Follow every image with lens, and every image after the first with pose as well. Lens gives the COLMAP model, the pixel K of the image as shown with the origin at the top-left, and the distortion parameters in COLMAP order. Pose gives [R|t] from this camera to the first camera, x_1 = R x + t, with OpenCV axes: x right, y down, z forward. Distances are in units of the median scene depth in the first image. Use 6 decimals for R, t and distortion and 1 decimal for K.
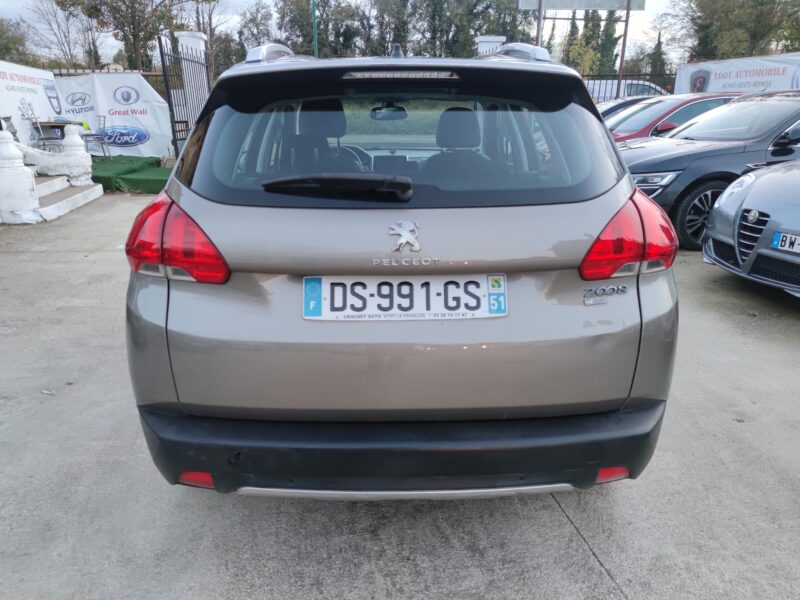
lens RADIAL K [[566.4, 0, 391.8], [0, 566.4, 300.1], [0, 0, 1]] dist [0.029502, -0.002576]
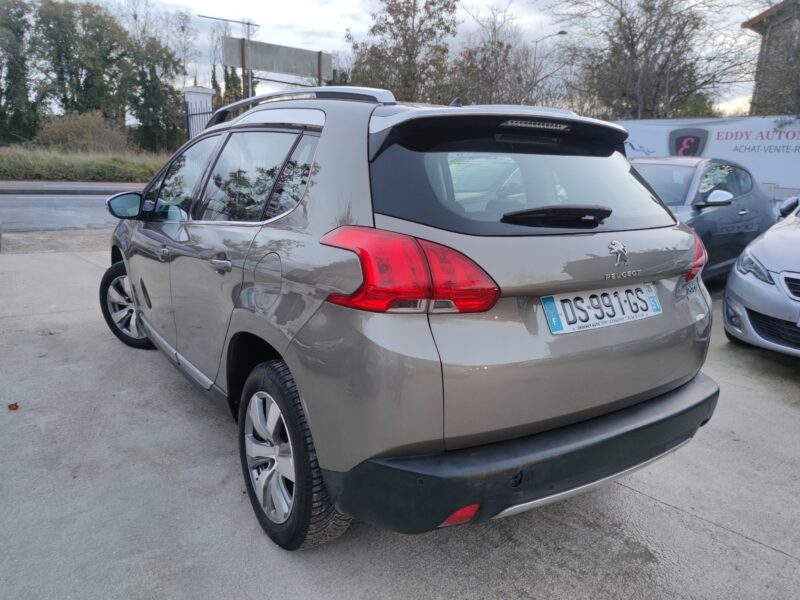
lens RADIAL K [[566.4, 0, 391.8], [0, 566.4, 300.1], [0, 0, 1]] dist [0.029502, -0.002576]
pose [[0.851577, -0.090348, 0.516386, -0.944552], [0.133199, 0.990000, -0.046448, -0.022341], [-0.507026, 0.108336, 0.855096, 0.191971]]
